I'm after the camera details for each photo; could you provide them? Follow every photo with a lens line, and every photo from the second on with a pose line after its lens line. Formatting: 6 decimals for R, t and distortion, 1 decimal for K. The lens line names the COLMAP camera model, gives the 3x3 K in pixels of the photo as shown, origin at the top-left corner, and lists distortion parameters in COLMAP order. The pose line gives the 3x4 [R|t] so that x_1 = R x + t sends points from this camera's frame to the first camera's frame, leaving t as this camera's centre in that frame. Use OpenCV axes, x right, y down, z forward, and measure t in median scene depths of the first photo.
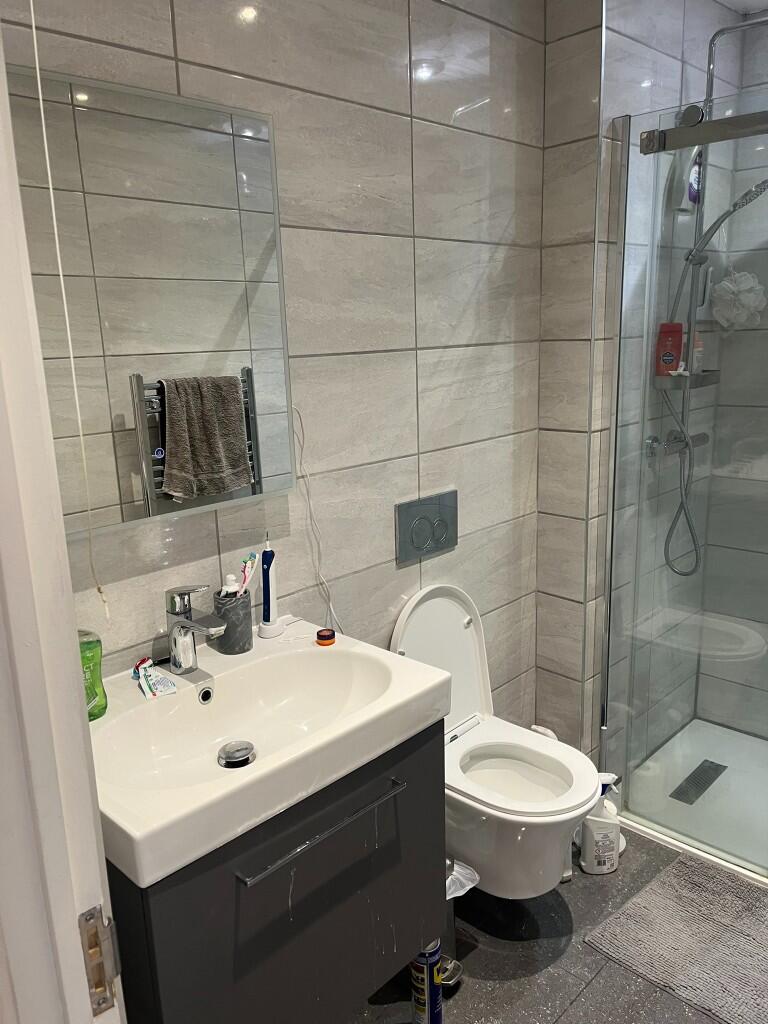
lens RADIAL K [[783.9, 0, 355.9], [0, 783.9, 519.9], [0, 0, 1]] dist [0.050911, -0.067312]
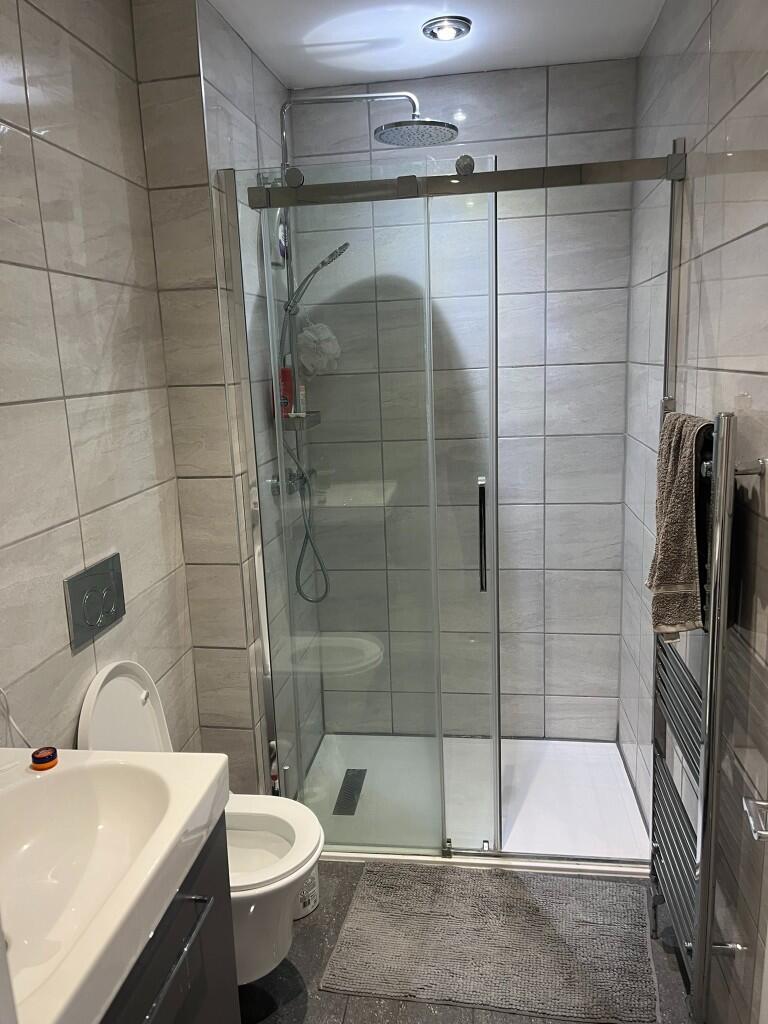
lens RADIAL K [[783.9, 0, 384.0], [0, 783.9, 516.1], [0, 0, 1]] dist [0.050911, -0.067312]
pose [[0.802652, -0.116562, 0.584948, -0.141249], [0.152481, 0.988230, -0.012306, -0.021277], [-0.576628, 0.099071, 0.810978, 0.093466]]
